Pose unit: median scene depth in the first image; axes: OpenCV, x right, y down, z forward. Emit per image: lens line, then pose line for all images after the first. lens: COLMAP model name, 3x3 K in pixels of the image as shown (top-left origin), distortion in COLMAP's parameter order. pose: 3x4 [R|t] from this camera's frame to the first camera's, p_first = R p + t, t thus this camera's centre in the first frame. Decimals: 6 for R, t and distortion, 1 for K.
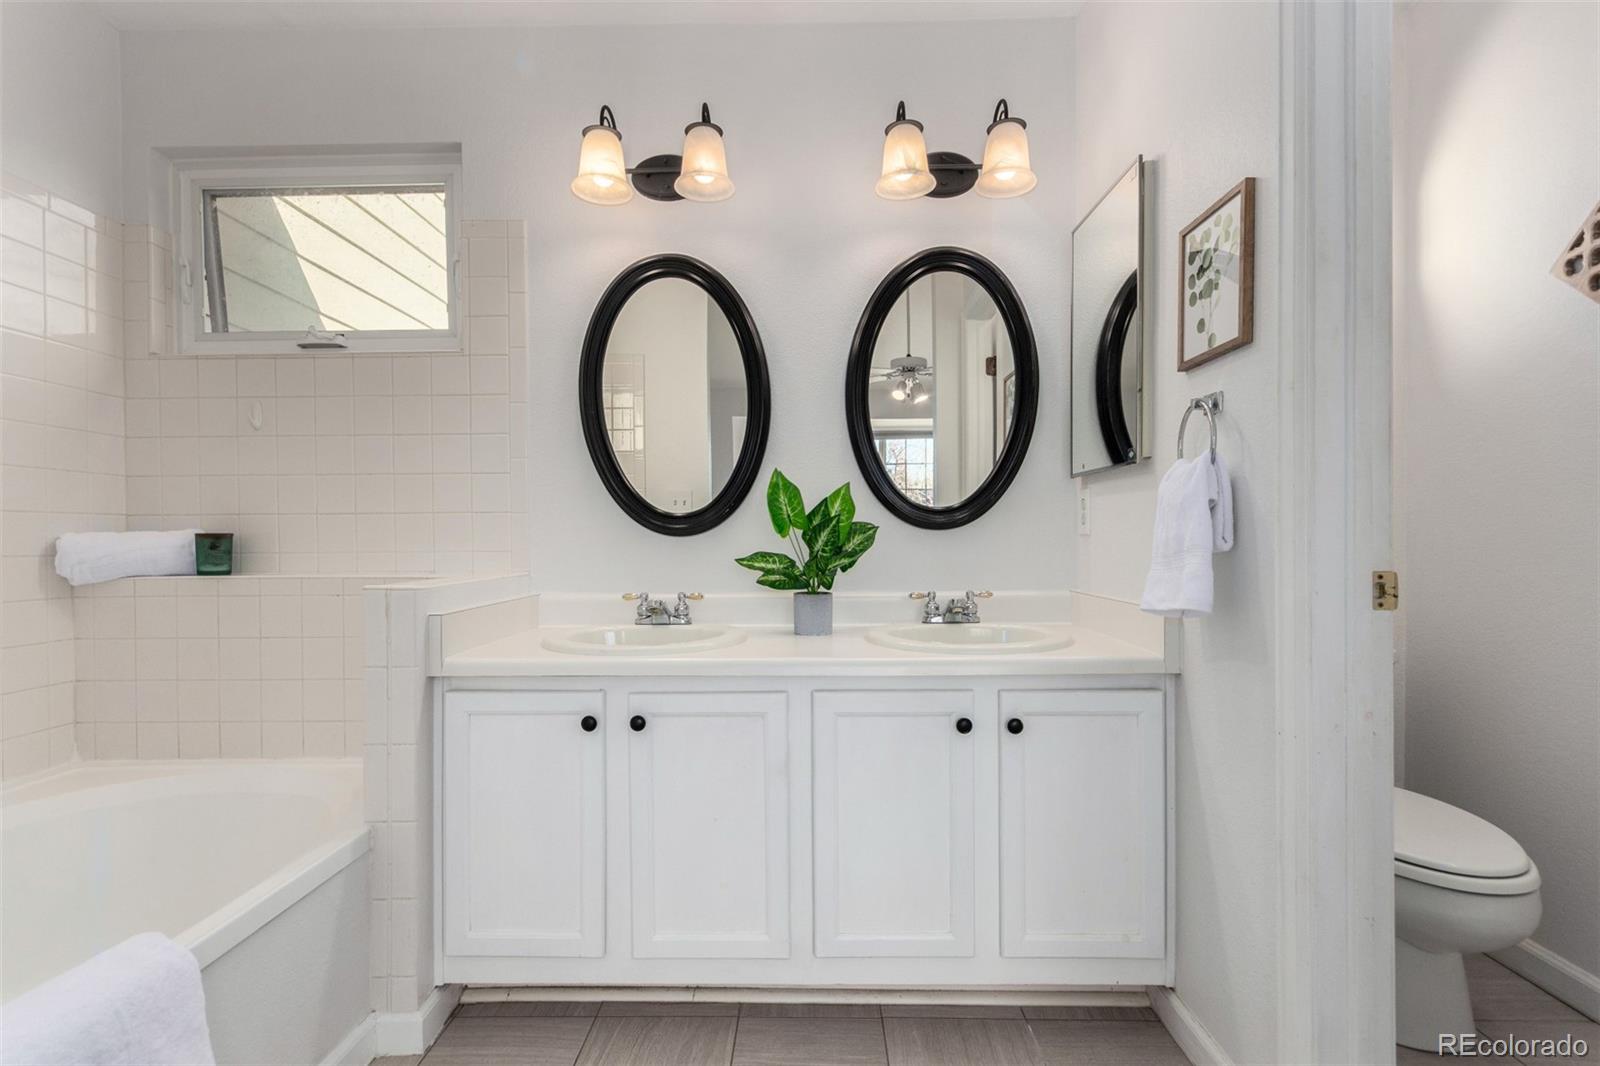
lens RADIAL K [[740.8, 0, 790.7], [0, 740.8, 542.1], [0, 0, 1]] dist [-0.000970, 0.001609]
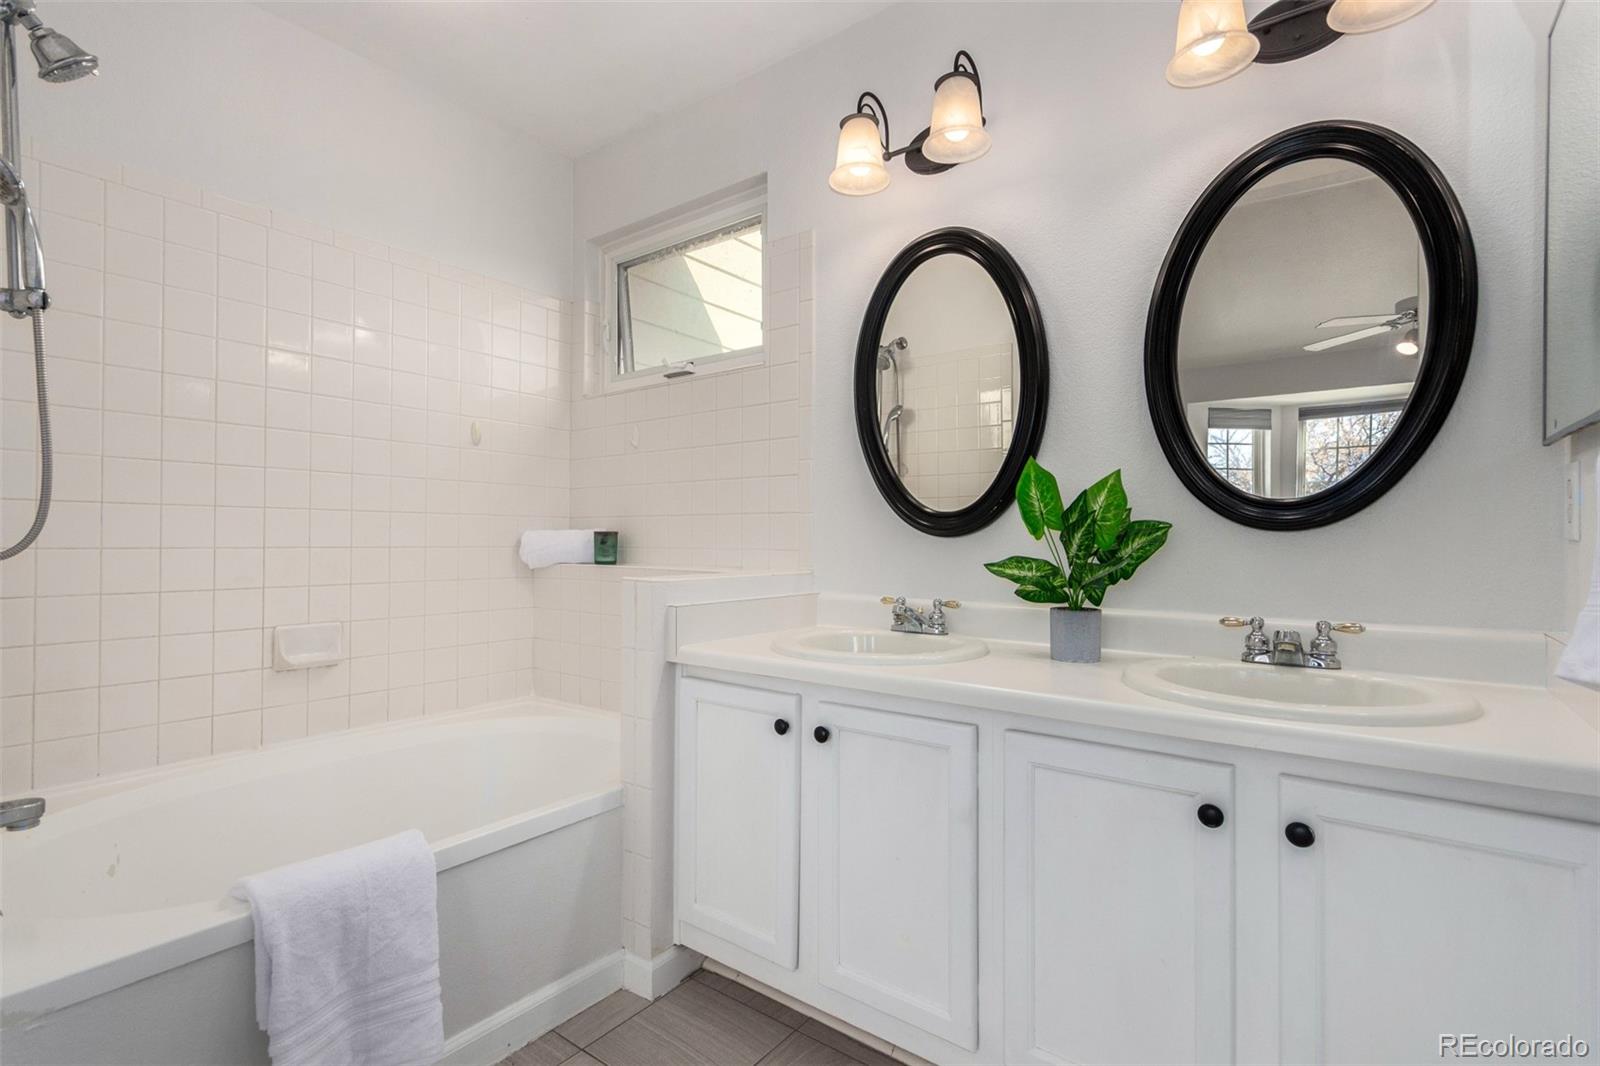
lens RADIAL K [[740.8, 0, 797.9], [0, 740.8, 537.7], [0, 0, 1]] dist [-0.000970, 0.001609]
pose [[0.812134, 0.009102, -0.583399, 0.249212], [-0.014339, 0.999888, -0.004360, -0.000725], [0.583294, 0.011906, 0.812174, 0.169306]]
